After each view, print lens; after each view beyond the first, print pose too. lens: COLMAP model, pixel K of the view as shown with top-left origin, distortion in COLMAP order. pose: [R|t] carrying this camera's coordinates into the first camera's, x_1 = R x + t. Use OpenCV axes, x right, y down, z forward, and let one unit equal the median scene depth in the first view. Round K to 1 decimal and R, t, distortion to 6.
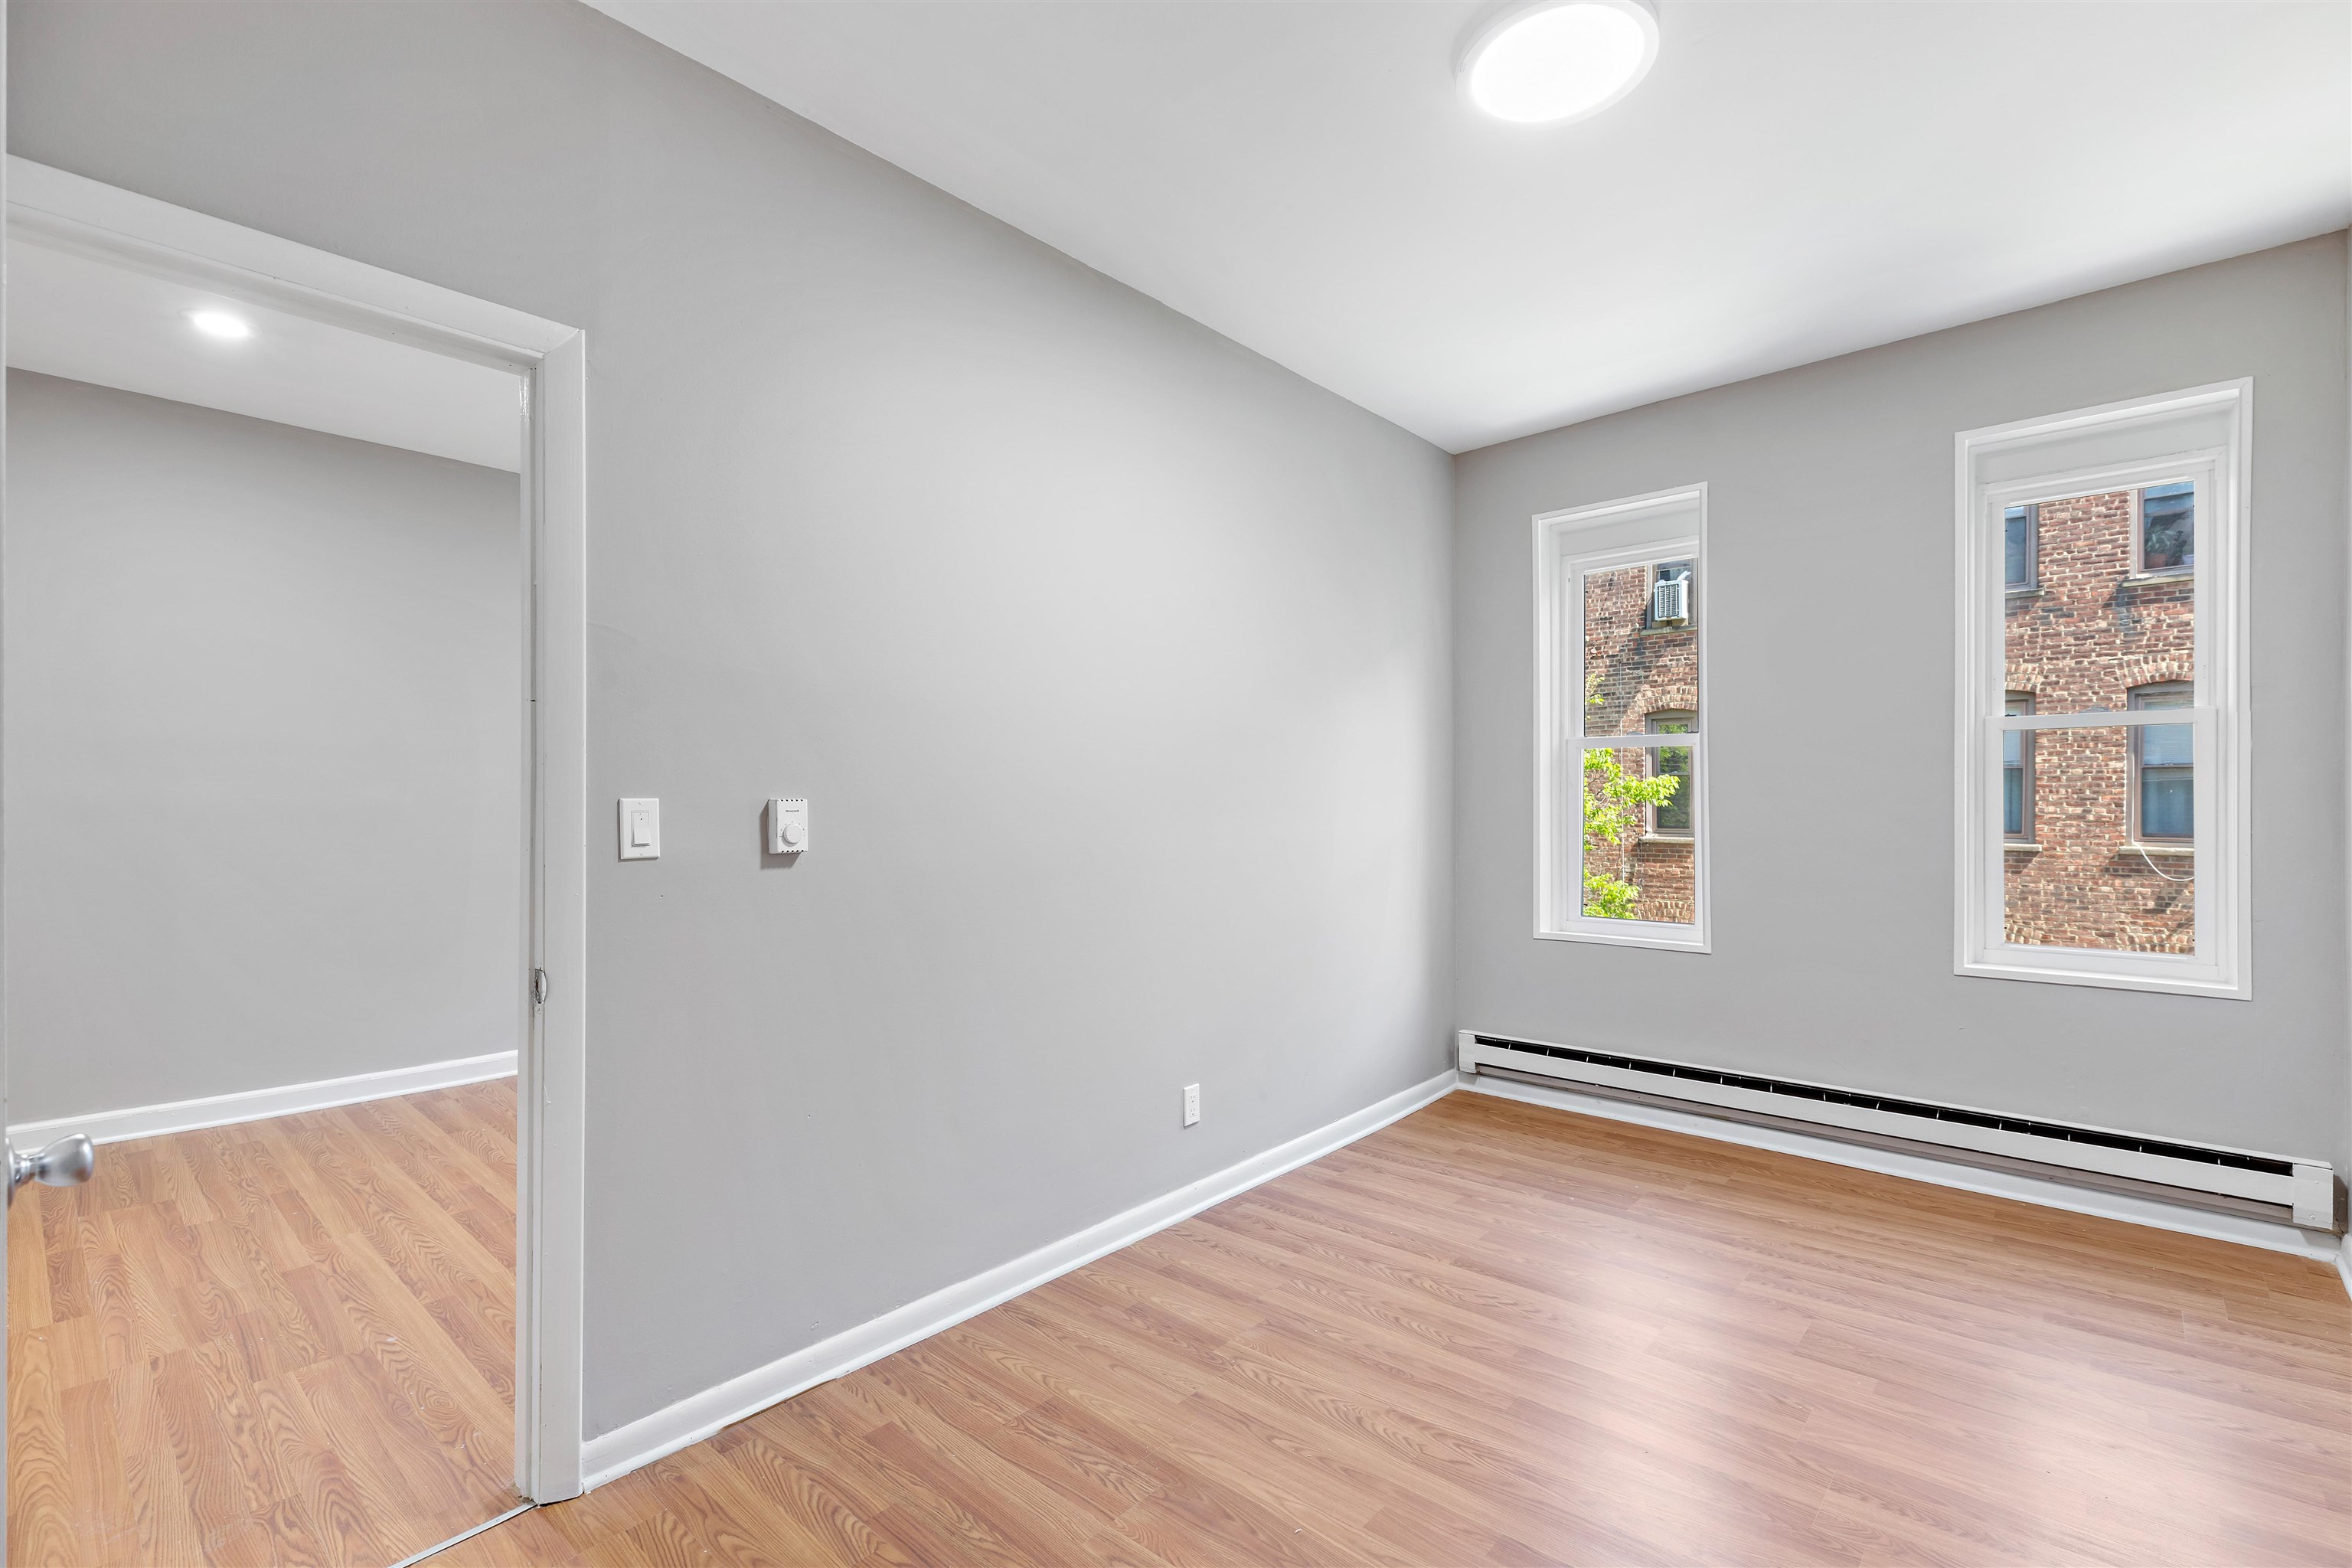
lens RADIAL K [[1047.3, 0, 1171.7], [0, 1047.3, 797.0], [0, 0, 1]] dist [0.001724, -0.000562]
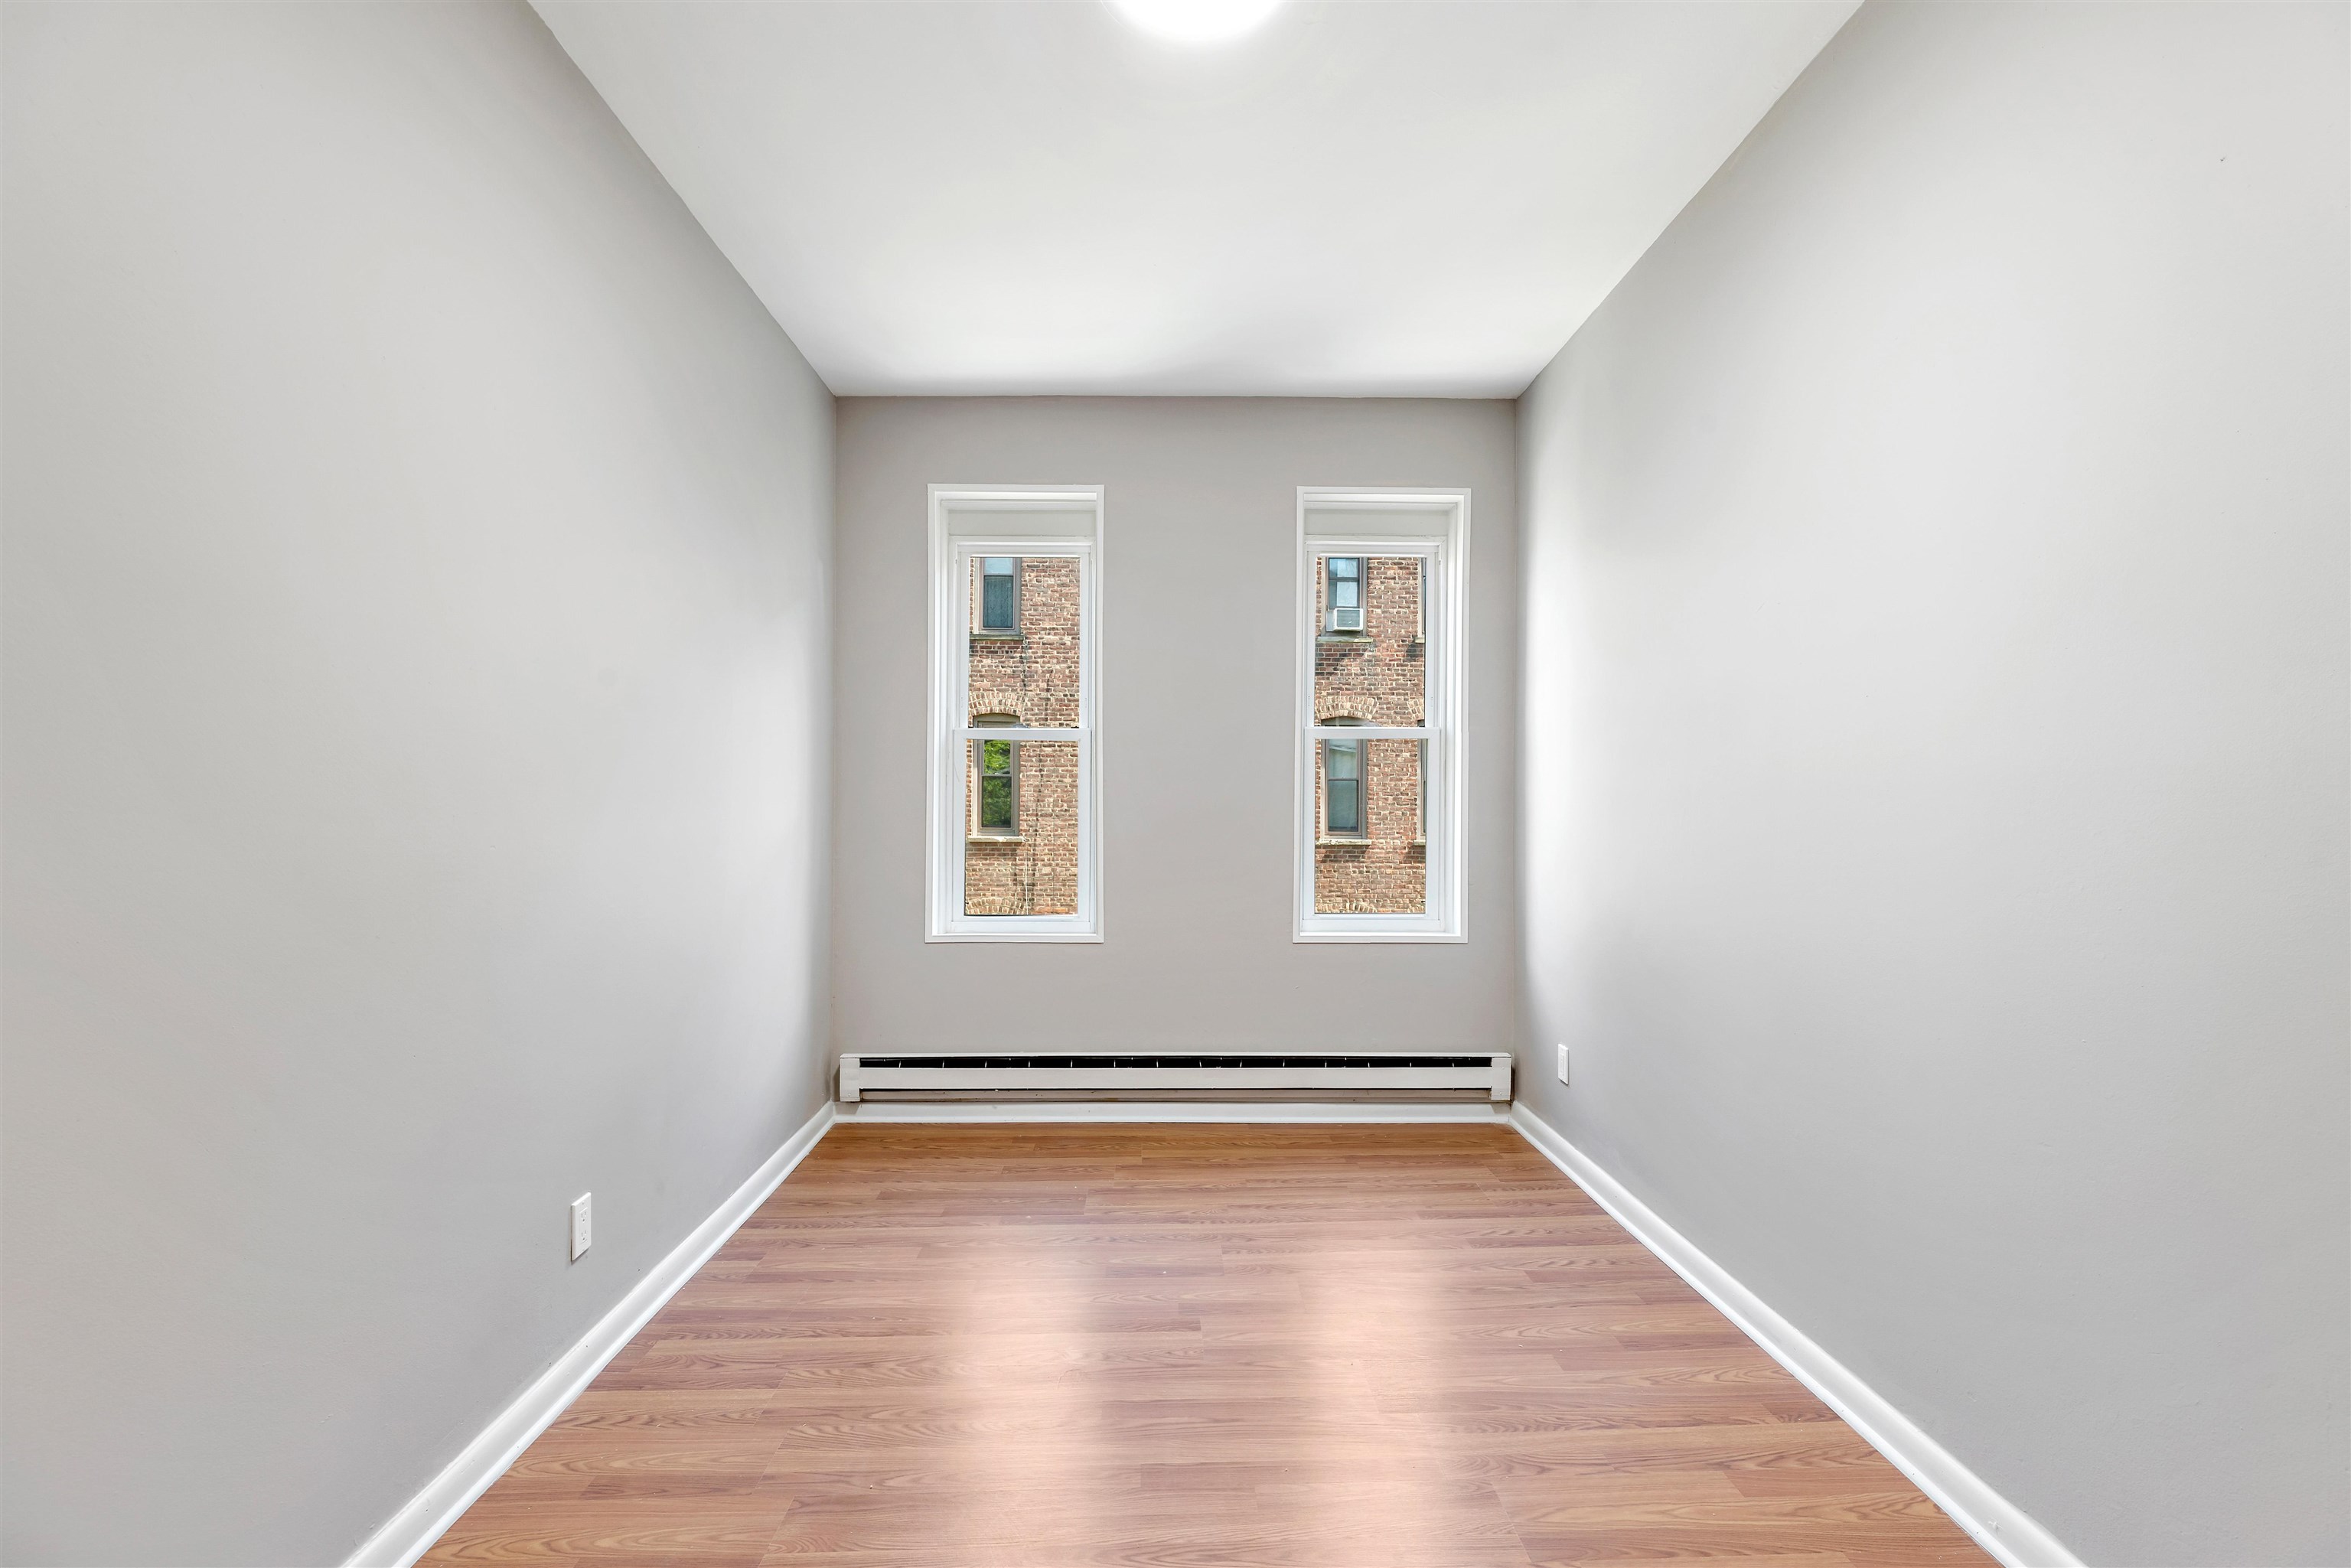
lens RADIAL K [[1055.2, 0, 1174.6], [0, 1055.2, 796.5], [0, 0, 1]] dist [0.001292, -0.000607]
pose [[0.729000, 0.011328, 0.684420, -0.134713], [-0.009452, 0.999934, -0.006482, 0.010577], [-0.684449, -0.001744, 0.729059, 0.178160]]
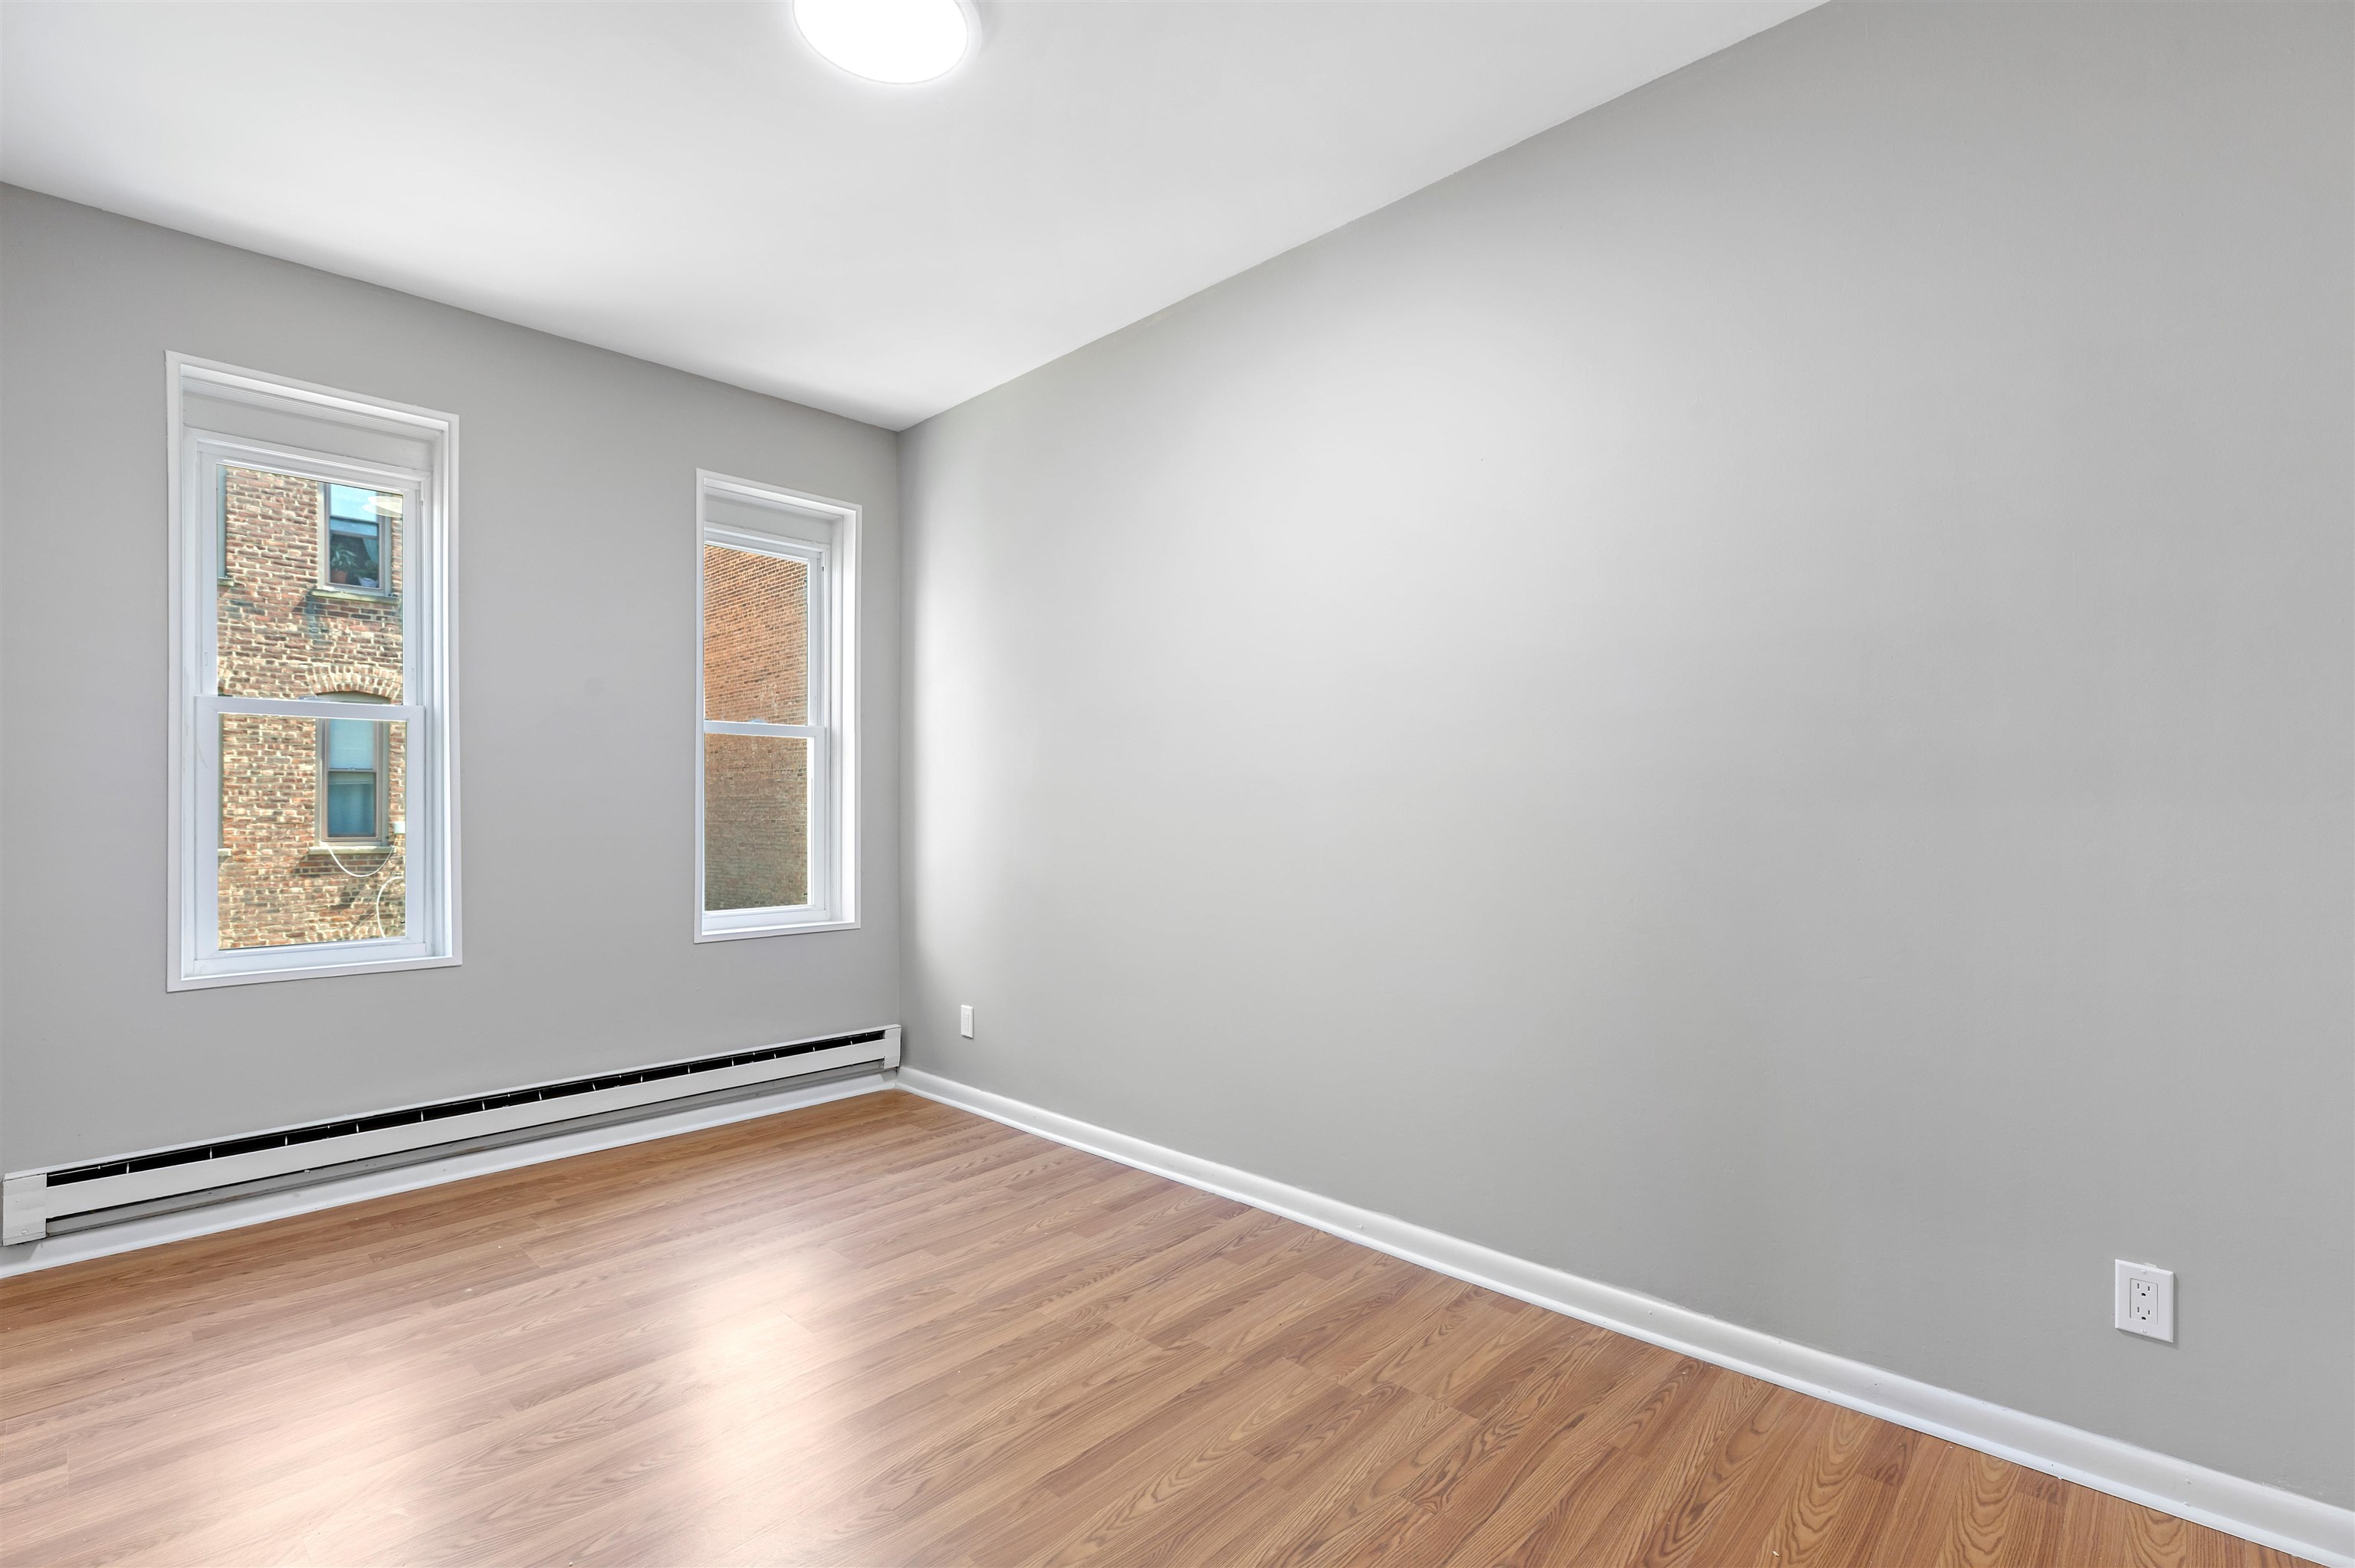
lens RADIAL K [[1063.7, 0, 1169.6], [0, 1063.7, 801.3], [0, 0, 1]] dist [0.001932, 0.000169]
pose [[0.036098, 0.007615, 0.999319, -0.312479], [-0.004920, 0.999960, -0.007442, 0.017040], [-0.999336, -0.004648, 0.036134, 0.354926]]
